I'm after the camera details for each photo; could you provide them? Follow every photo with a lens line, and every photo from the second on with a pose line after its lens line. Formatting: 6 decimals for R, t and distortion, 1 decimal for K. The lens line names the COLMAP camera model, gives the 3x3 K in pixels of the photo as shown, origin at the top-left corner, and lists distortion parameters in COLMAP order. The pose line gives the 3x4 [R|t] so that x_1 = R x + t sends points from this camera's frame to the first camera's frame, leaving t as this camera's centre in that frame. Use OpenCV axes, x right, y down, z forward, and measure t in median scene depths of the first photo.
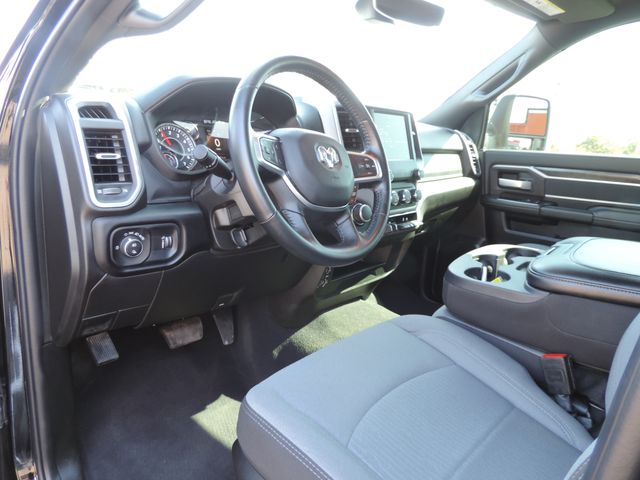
lens RADIAL K [[447.7, 0, 320.0], [0, 447.7, 240.0], [0, 0, 1]] dist [-0.028681, -0.001883]
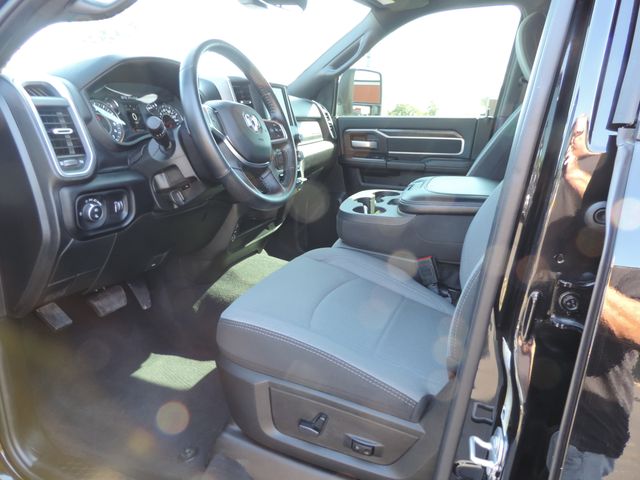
lens RADIAL K [[446.4, 0, 320.0], [0, 446.4, 240.0], [0, 0, 1]] dist [-0.042174, -0.002178]
pose [[0.932948, -0.129908, 0.335755, -0.225545], [0.111034, 0.990990, 0.074902, 0.054196], [-0.342460, -0.032600, 0.938967, -0.195125]]
